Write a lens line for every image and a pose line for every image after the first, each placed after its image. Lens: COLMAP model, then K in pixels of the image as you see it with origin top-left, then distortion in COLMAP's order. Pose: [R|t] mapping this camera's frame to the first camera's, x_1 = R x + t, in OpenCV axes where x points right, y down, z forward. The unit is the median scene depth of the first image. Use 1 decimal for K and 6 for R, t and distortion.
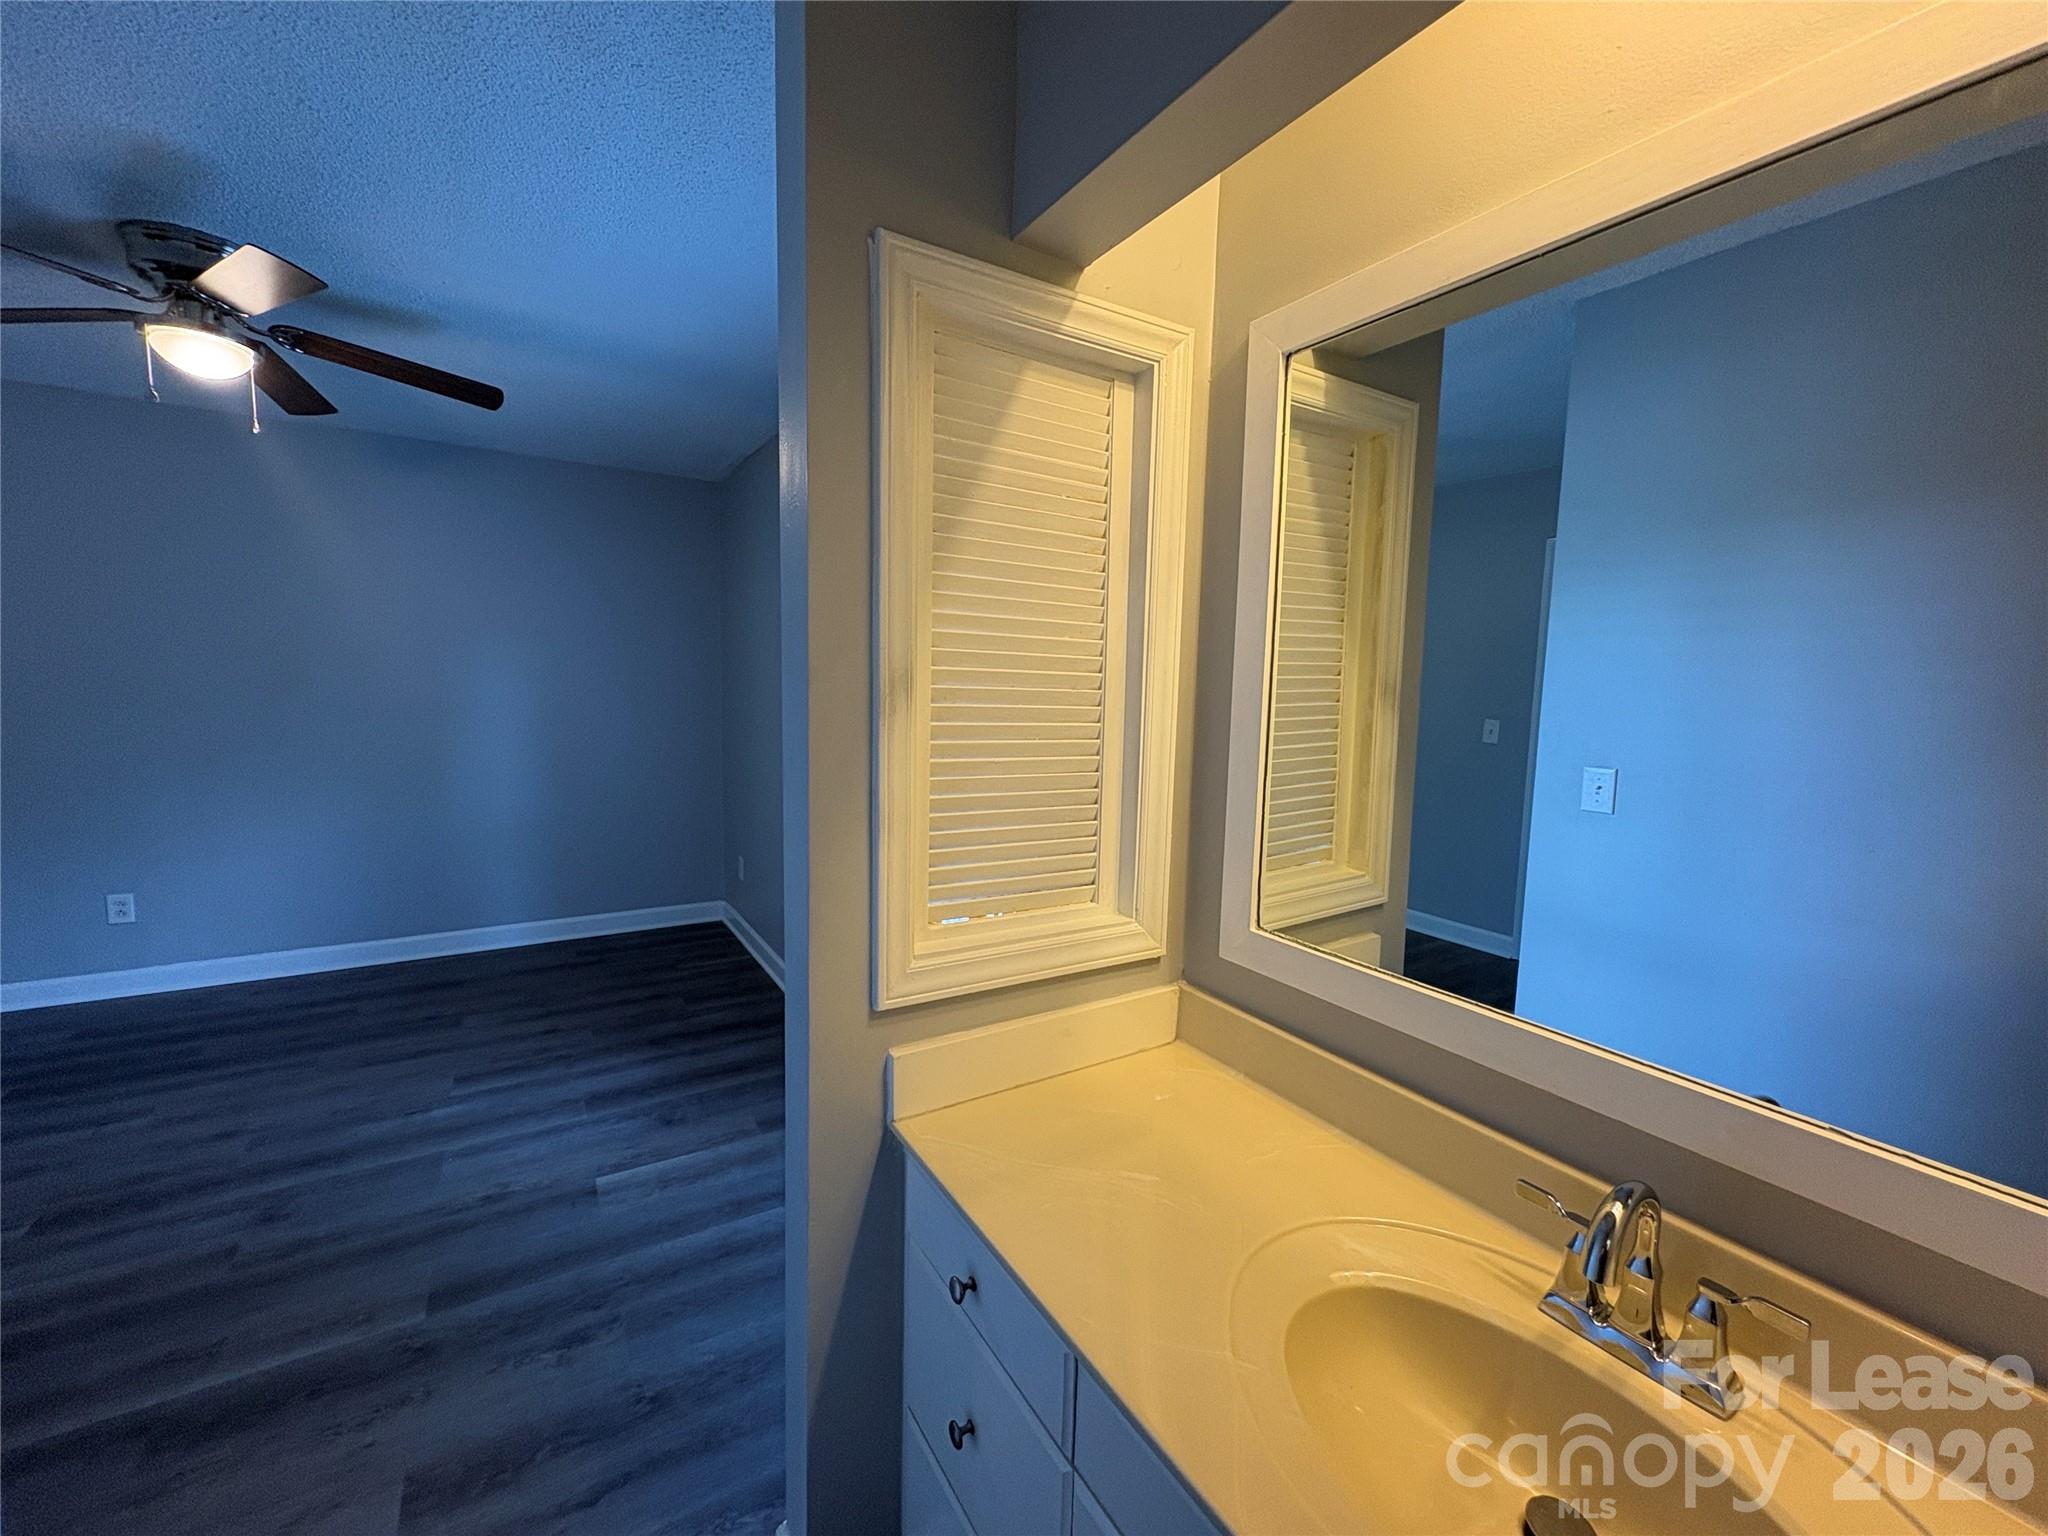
lens RADIAL K [[821.9, 0, 1027.6], [0, 821.9, 763.5], [0, 0, 1]] dist [-0.002436, -0.000560]
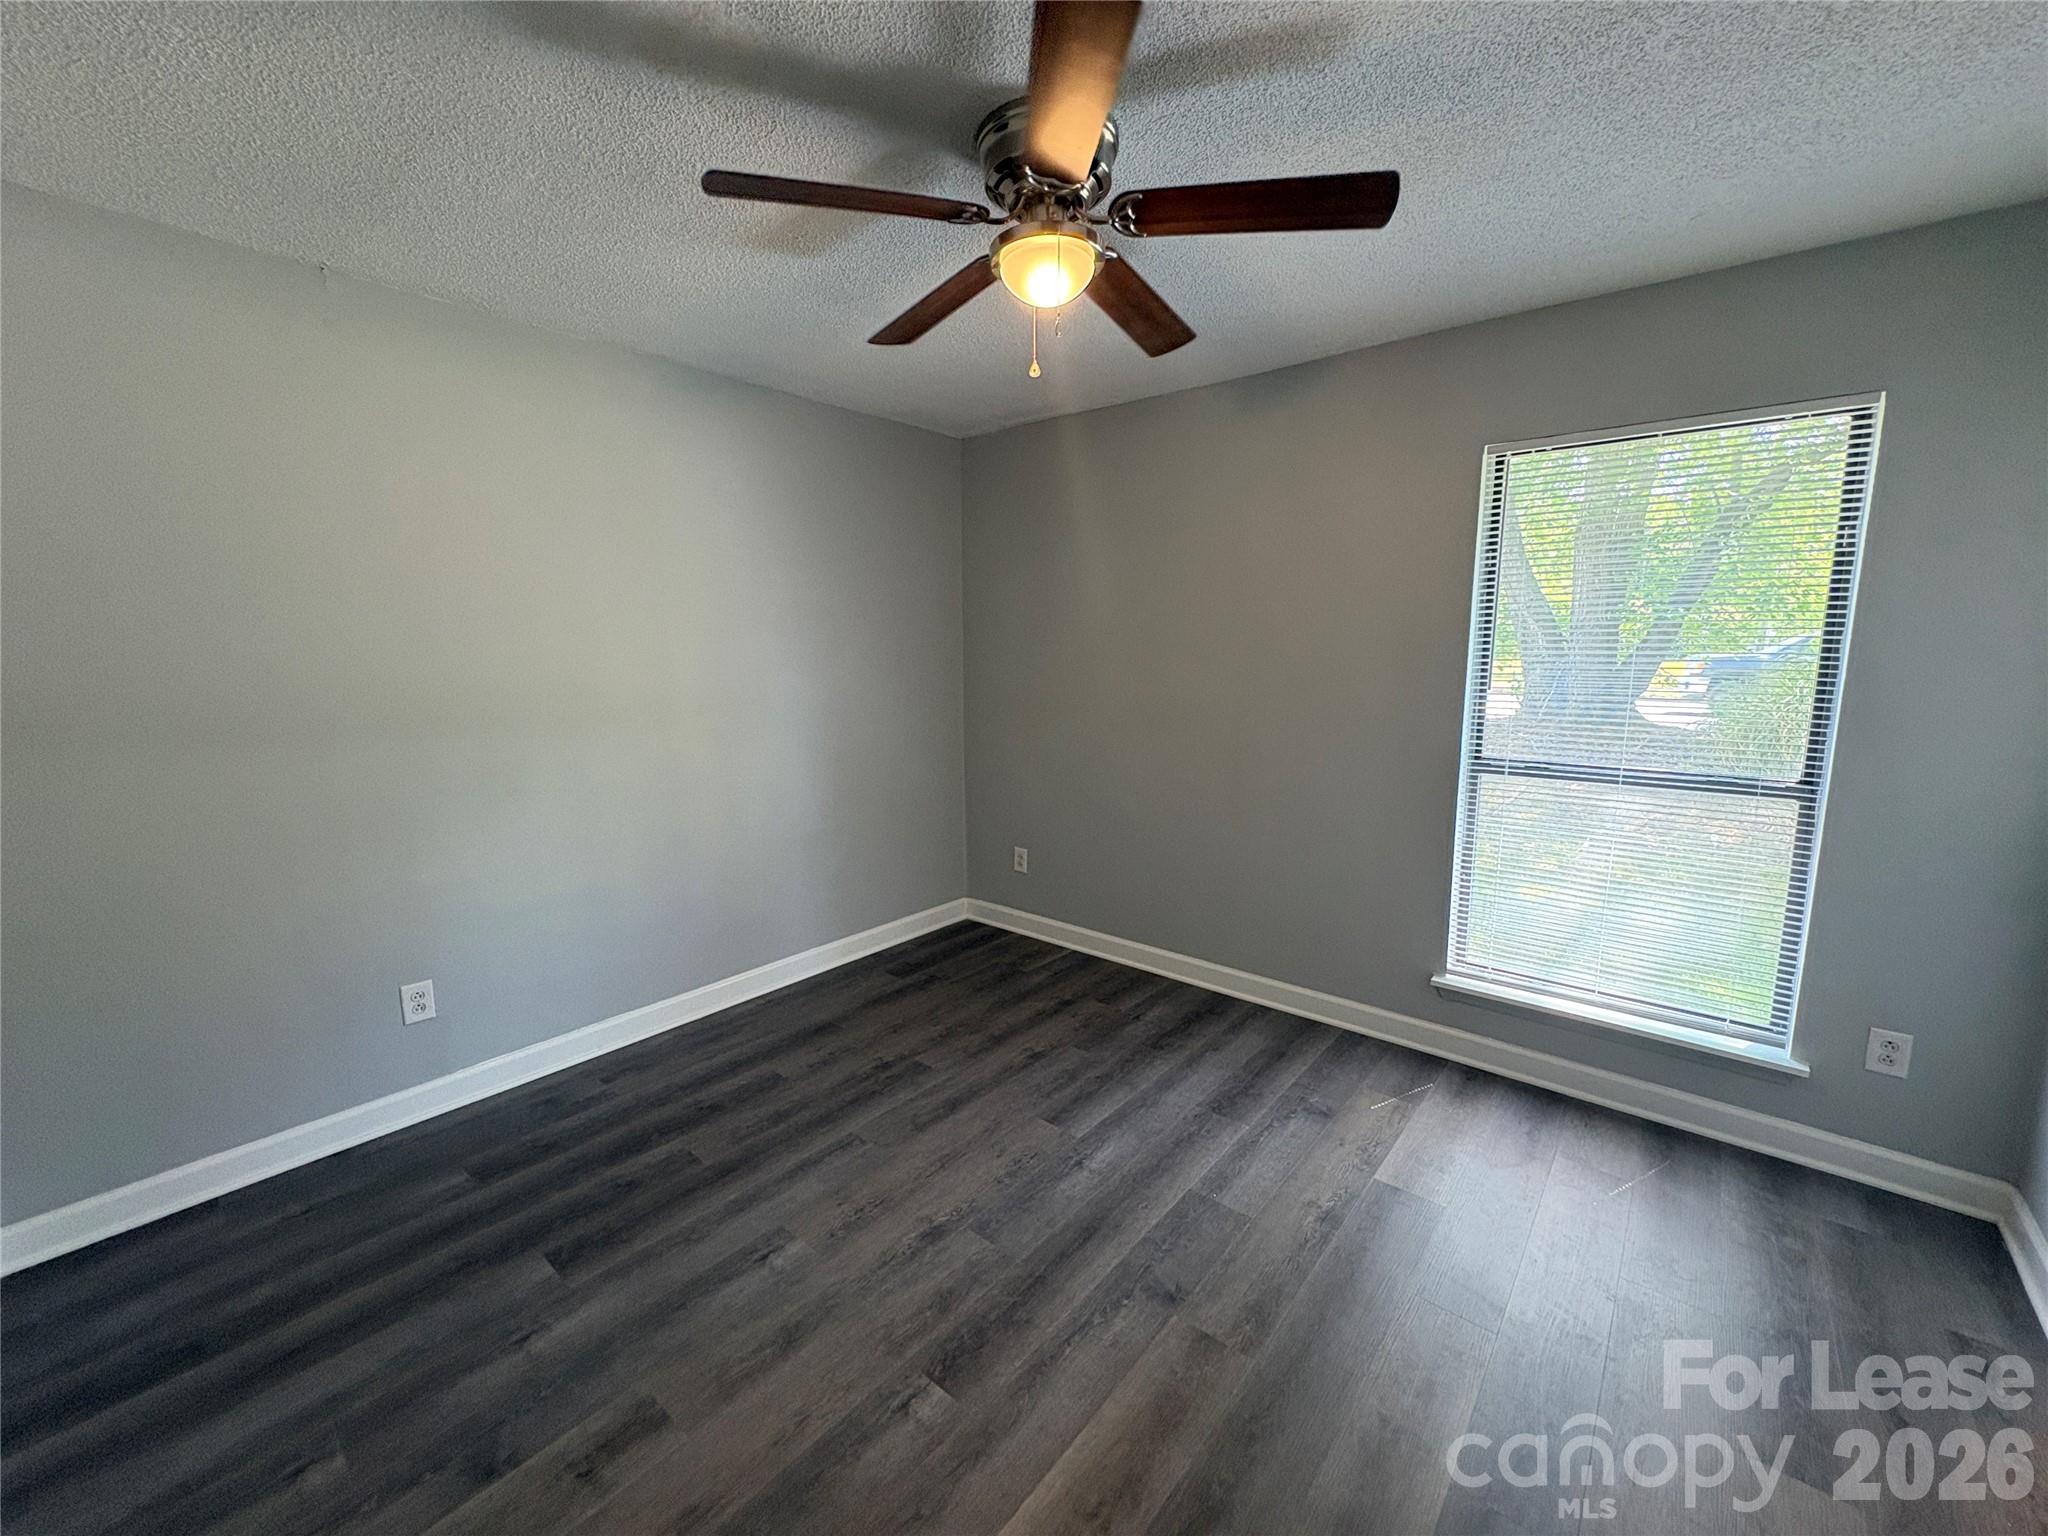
lens RADIAL K [[821.9, 0, 1022.4], [0, 821.9, 772.5], [0, 0, 1]] dist [-0.002436, -0.000560]
pose [[0.952797, -0.077399, 0.293578, -0.962344], [0.060492, 0.995968, 0.066251, -0.054046], [-0.297522, -0.045365, 0.953636, 0.174145]]
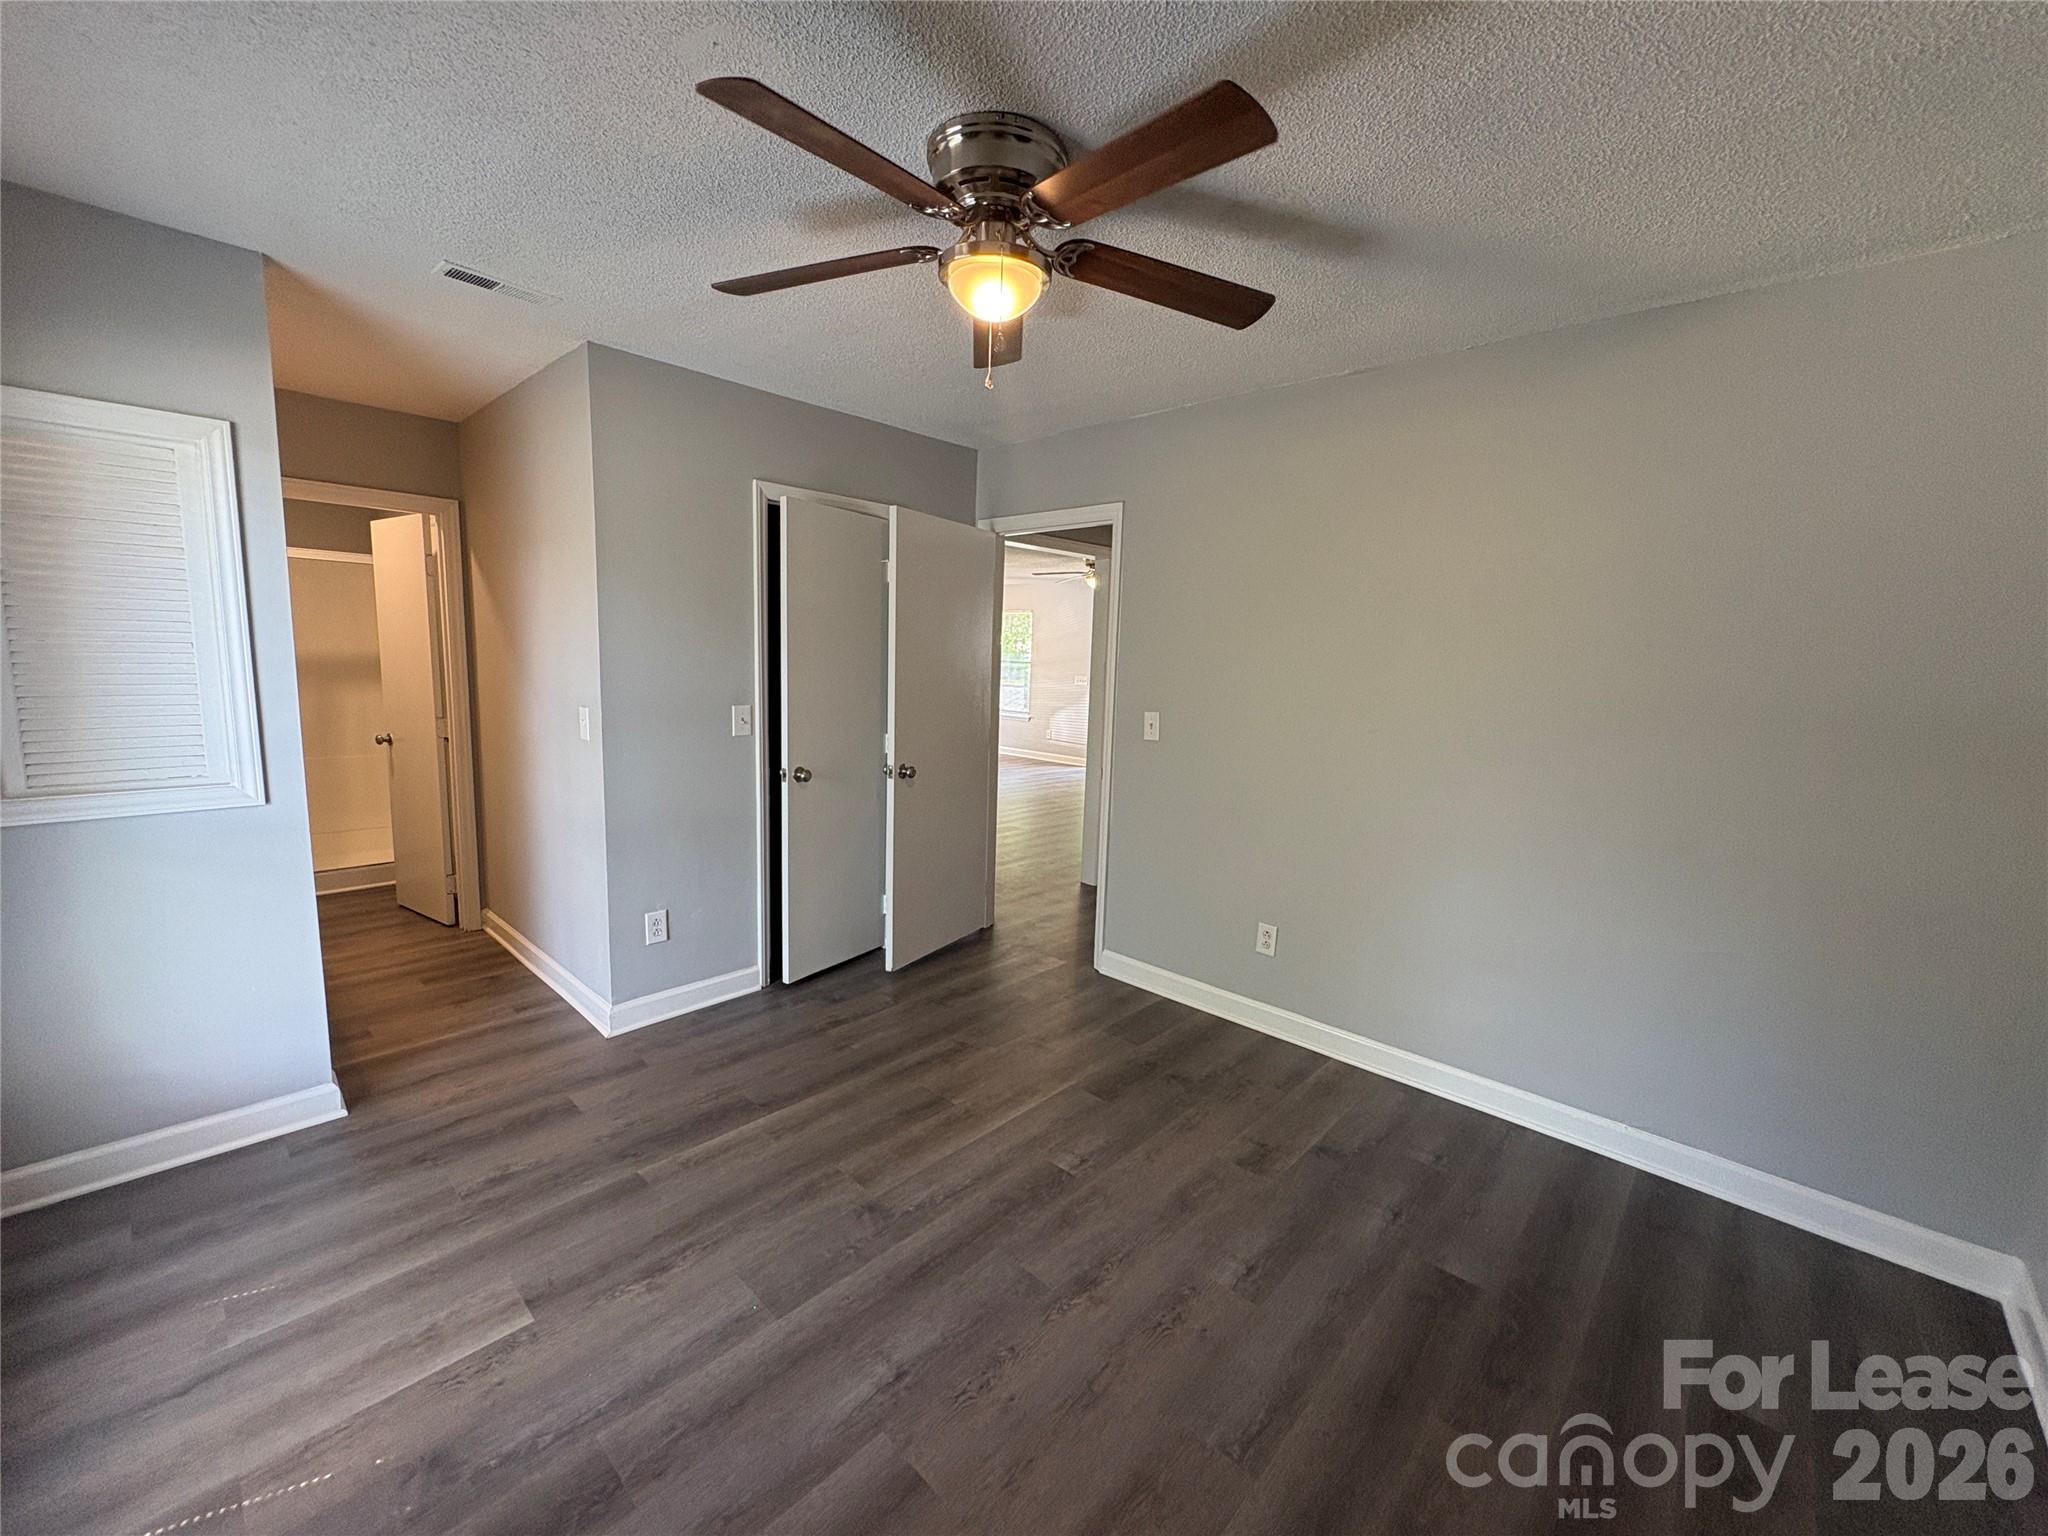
lens RADIAL K [[821.9, 0, 1023.0], [0, 821.9, 765.1], [0, 0, 1]] dist [-0.002436, -0.000560]
pose [[-0.965546, -0.024644, -0.259062, -0.618022], [-0.085940, 0.969850, 0.228046, -0.171437], [0.245631, 0.242452, -0.938553, 1.394600]]
